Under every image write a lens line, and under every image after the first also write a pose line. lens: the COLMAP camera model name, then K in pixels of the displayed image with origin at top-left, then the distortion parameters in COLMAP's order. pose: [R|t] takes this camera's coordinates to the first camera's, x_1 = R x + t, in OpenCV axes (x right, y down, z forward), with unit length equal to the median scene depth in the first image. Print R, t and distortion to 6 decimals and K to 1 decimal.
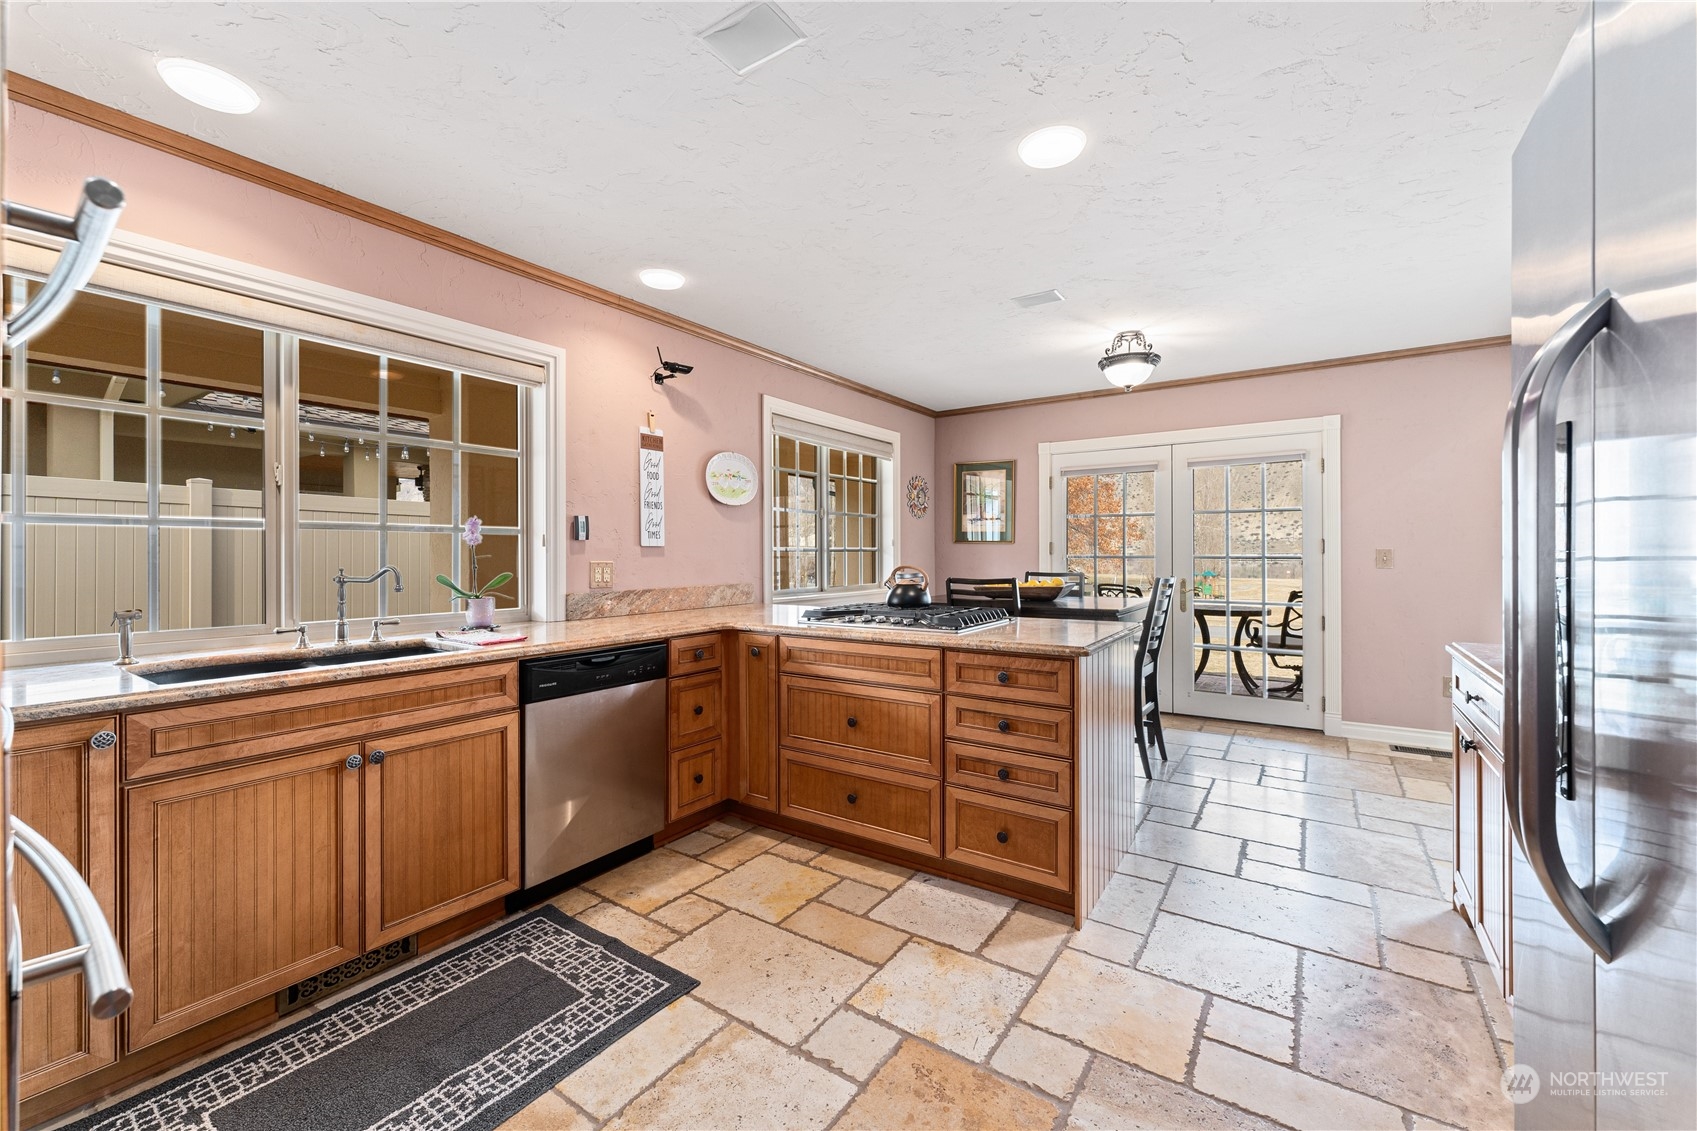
lens RADIAL K [[686.9, 0, 845.2], [0, 686.9, 550.7], [0, 0, 1]] dist [0.001803, 0.000307]
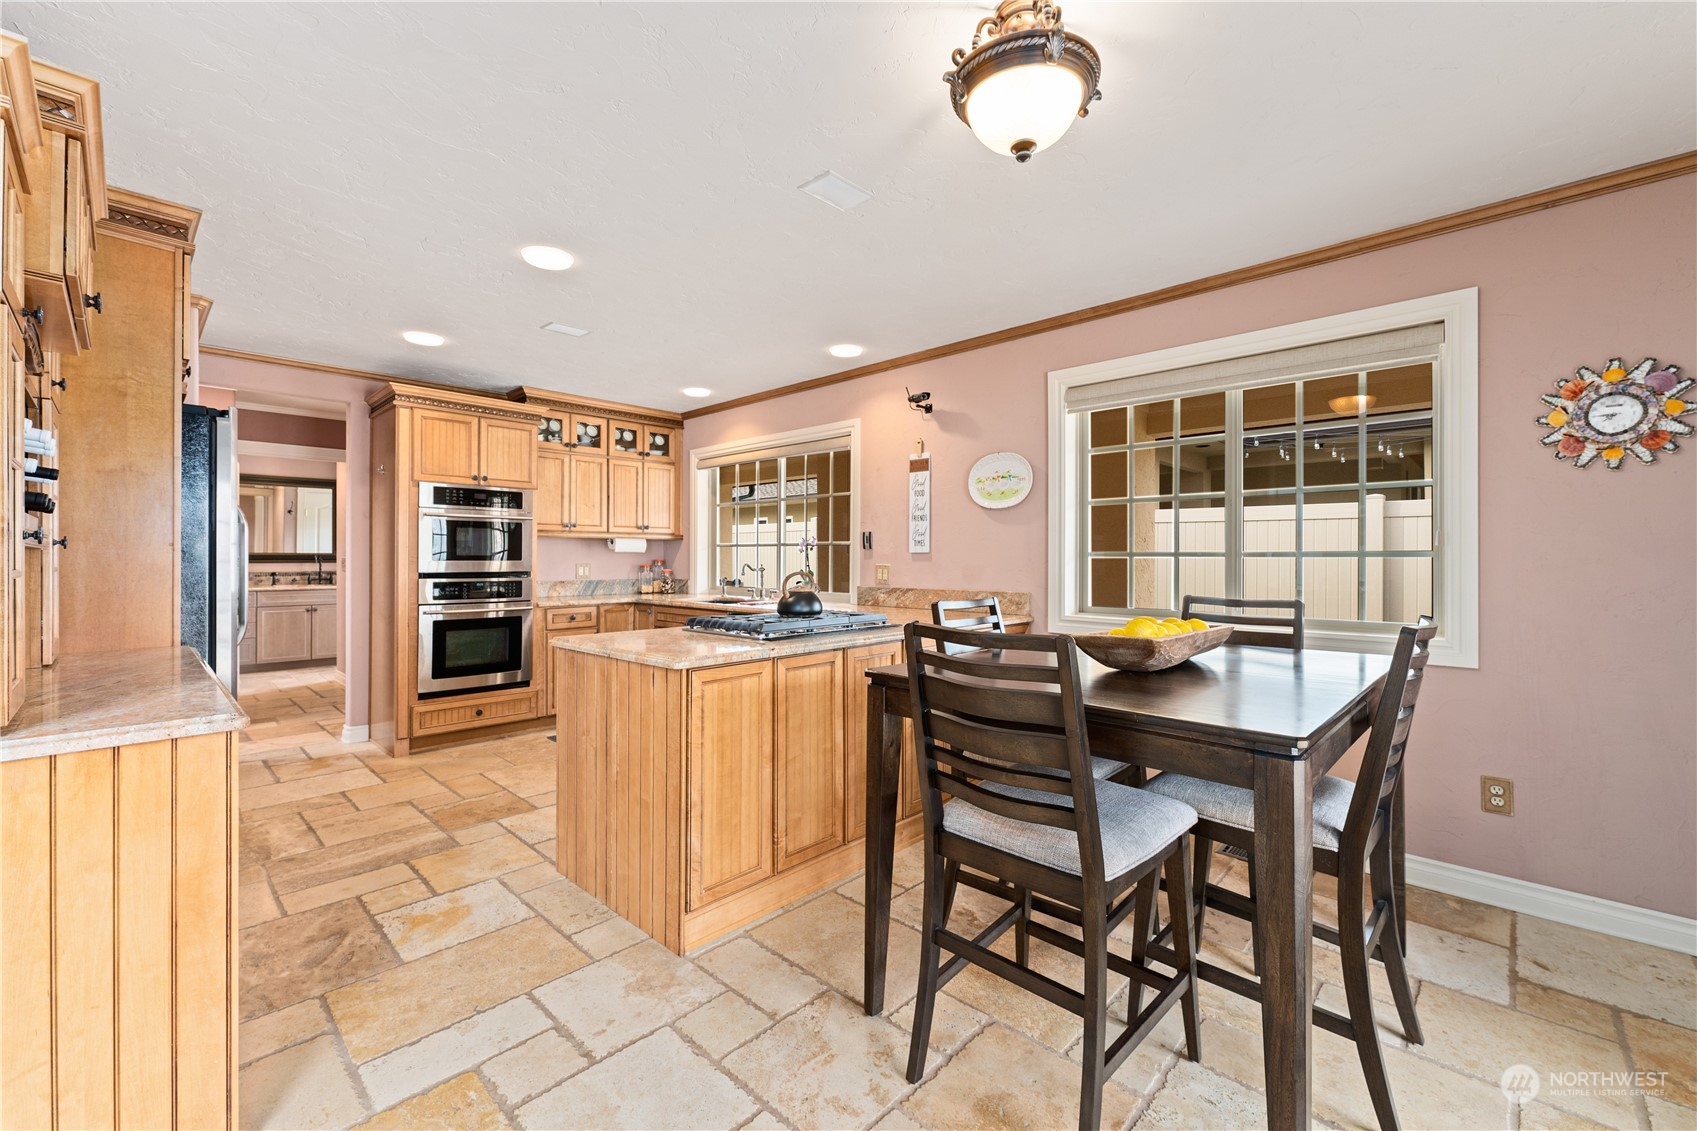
lens RADIAL K [[686.9, 0, 844.2], [0, 686.9, 555.3], [0, 0, 1]] dist [0.001803, 0.000307]
pose [[-0.162050, -0.000097, -0.986783, 1.156655], [0.000895, 1.000000, -0.000245, -0.002199], [0.986782, -0.000923, -0.162050, 1.348608]]
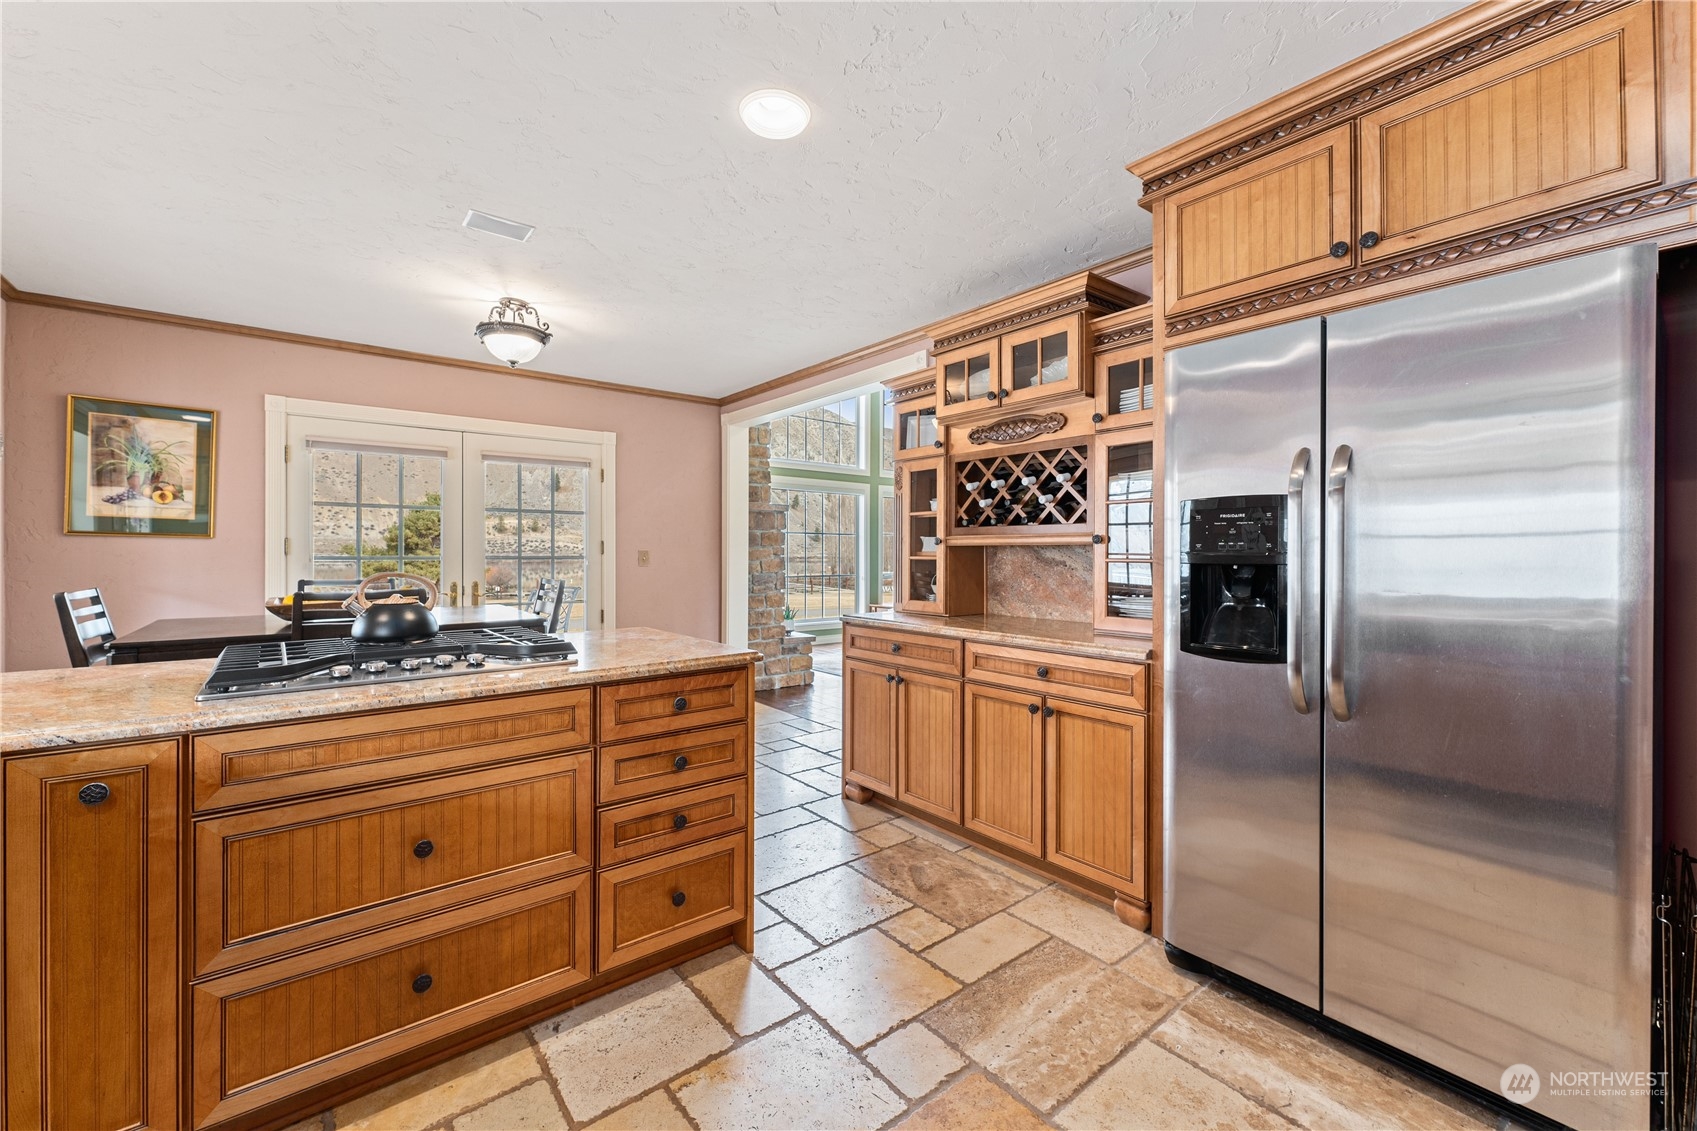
lens RADIAL K [[686.9, 0, 843.9], [0, 686.9, 551.2], [0, 0, 1]] dist [0.001803, 0.000307]
pose [[0.290442, 0.004111, 0.956884, -0.422235], [-0.004802, 0.999984, -0.002839, 0.002069], [-0.956881, -0.003771, 0.290457, 0.482965]]
